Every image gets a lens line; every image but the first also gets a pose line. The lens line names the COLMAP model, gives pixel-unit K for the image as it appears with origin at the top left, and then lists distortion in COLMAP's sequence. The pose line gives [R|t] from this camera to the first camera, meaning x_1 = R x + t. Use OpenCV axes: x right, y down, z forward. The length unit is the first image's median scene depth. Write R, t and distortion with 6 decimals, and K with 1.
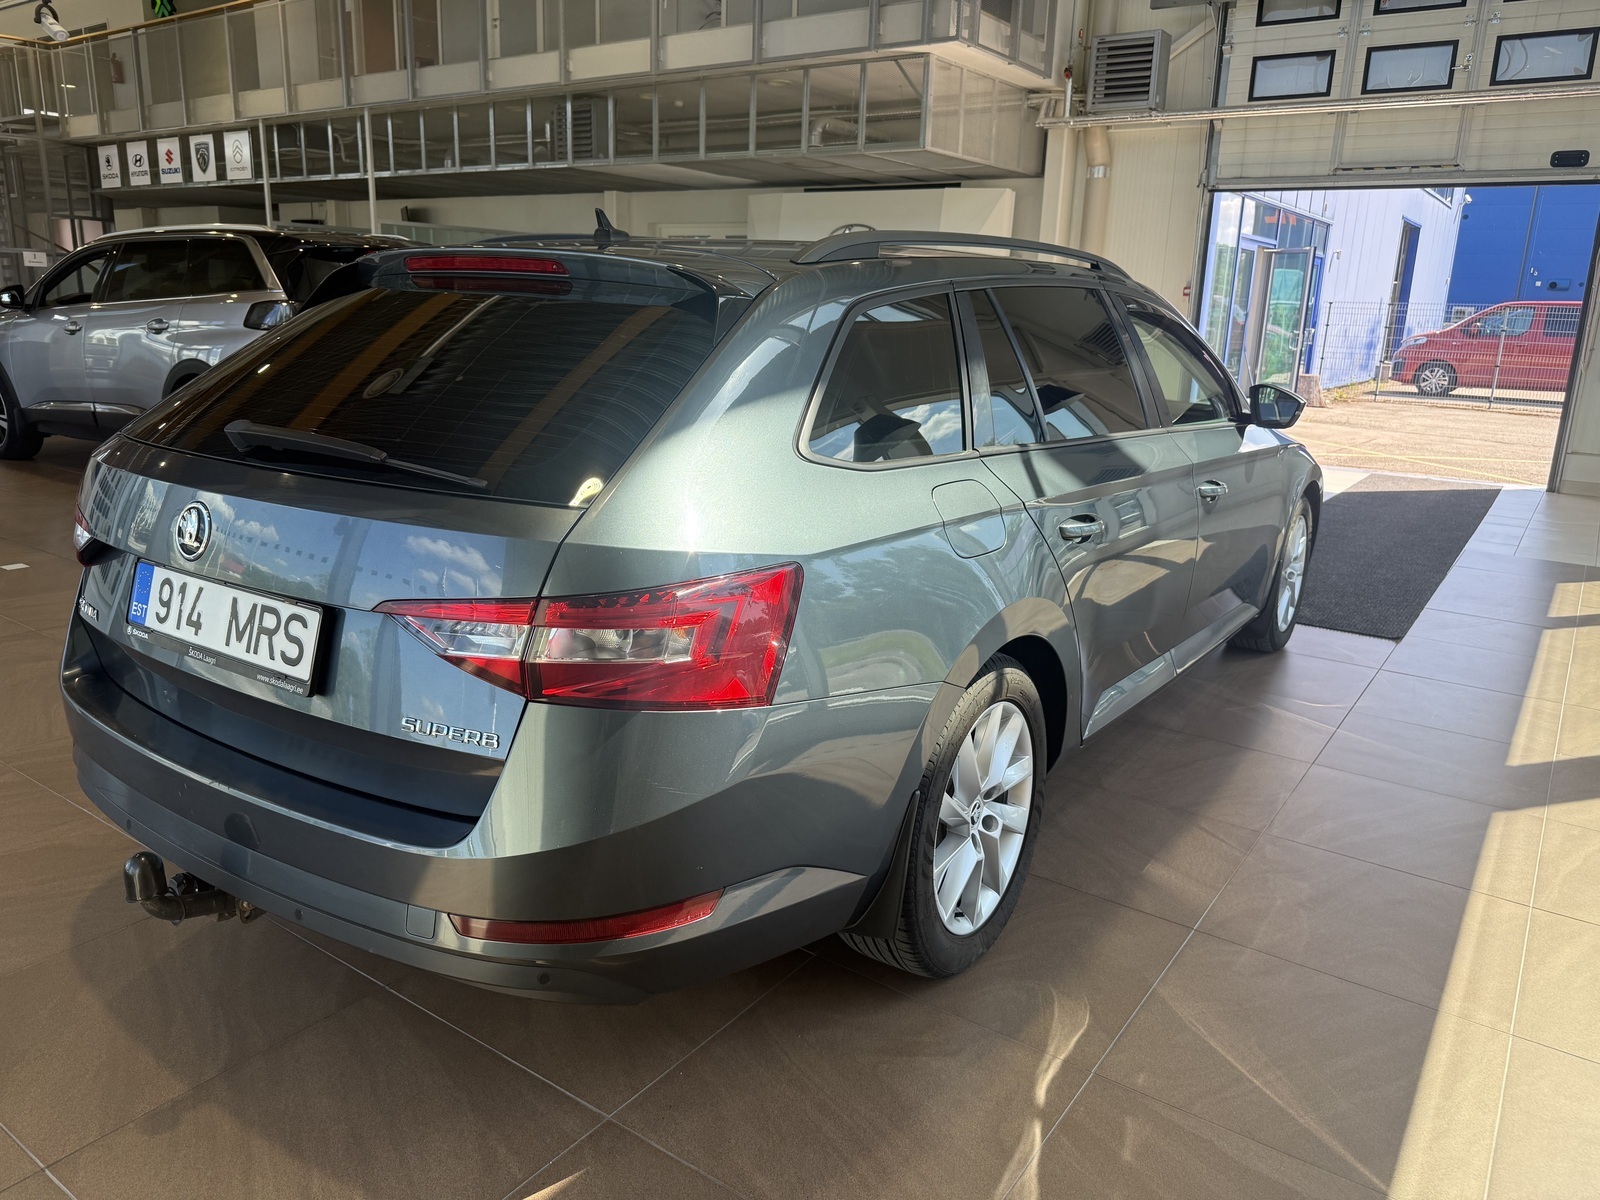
lens RADIAL K [[1142.0, 0, 804.9], [0, 1142.0, 596.6], [0, 0, 1]] dist [-0.004106, 0.001522]
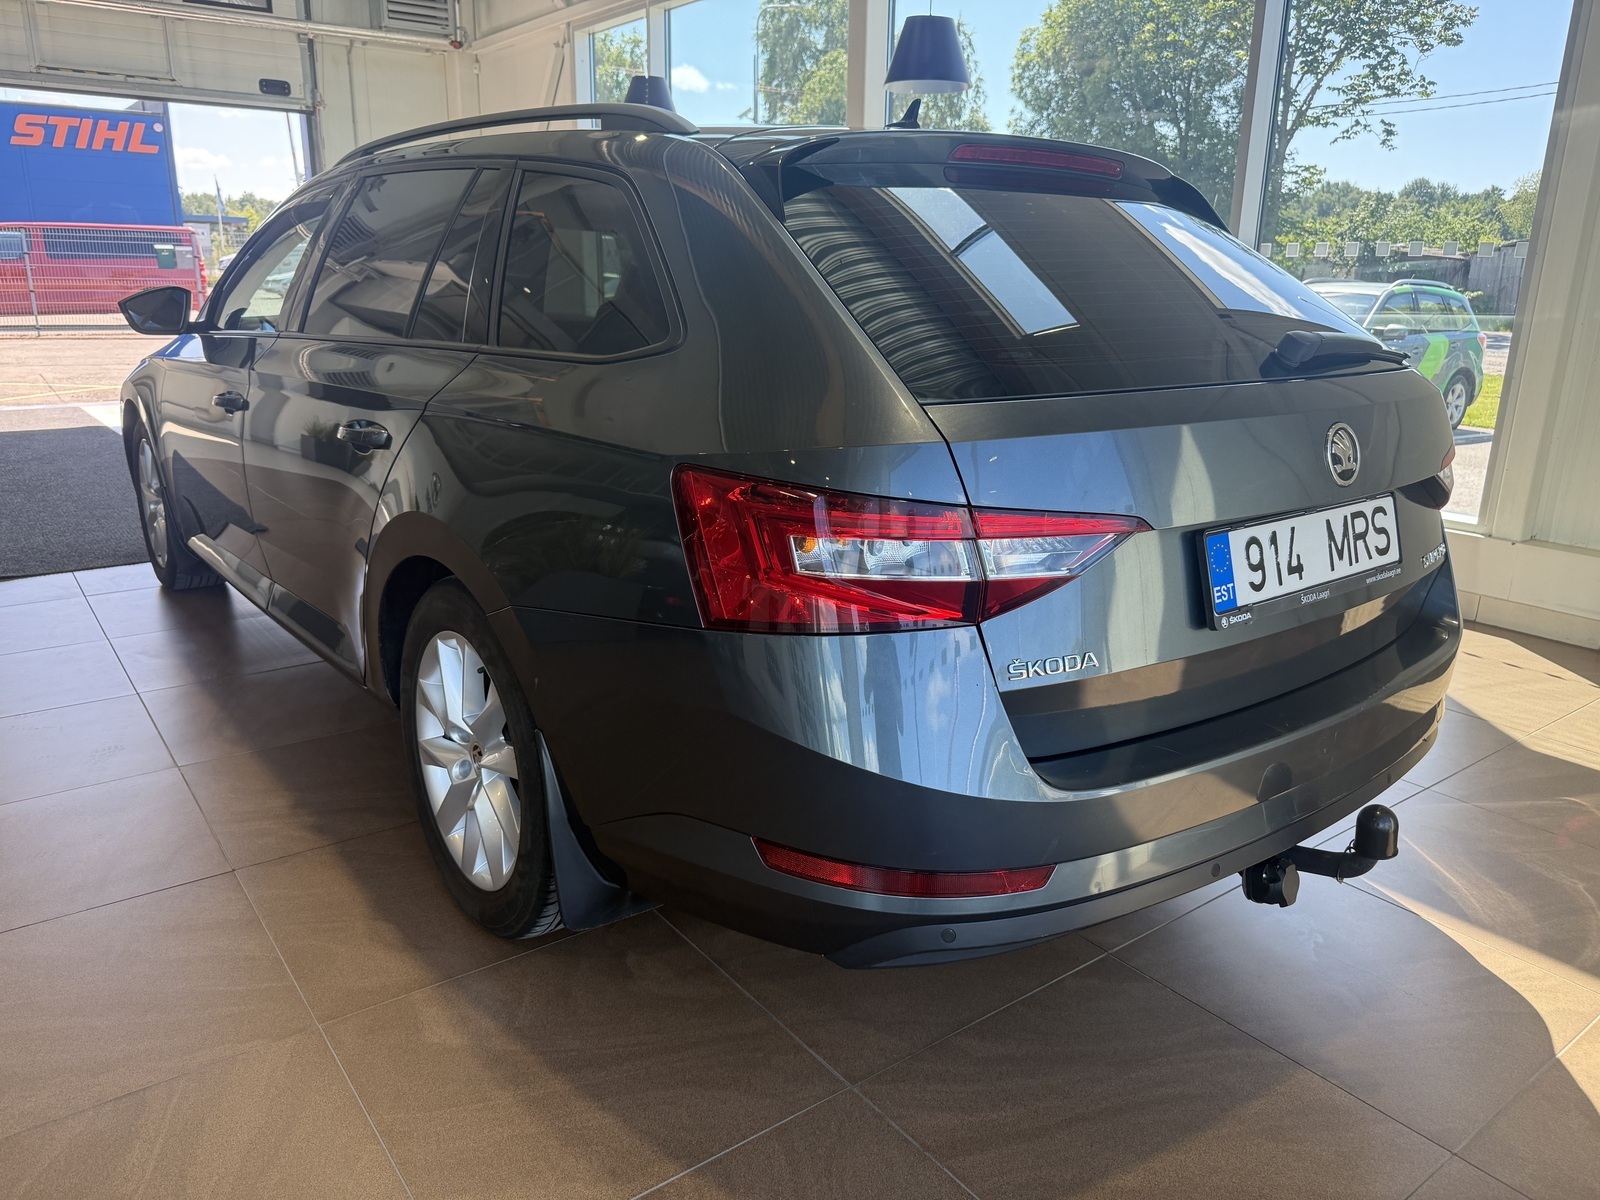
lens RADIAL K [[1142.0, 0, 801.0], [0, 1142.0, 606.3], [0, 0, 1]] dist [-0.004106, 0.001522]
pose [[0.309566, -0.293374, 0.904489, -1.426726], [0.230018, 0.946069, 0.228136, -0.233004], [-0.922638, 0.137426, 0.360352, 1.013760]]
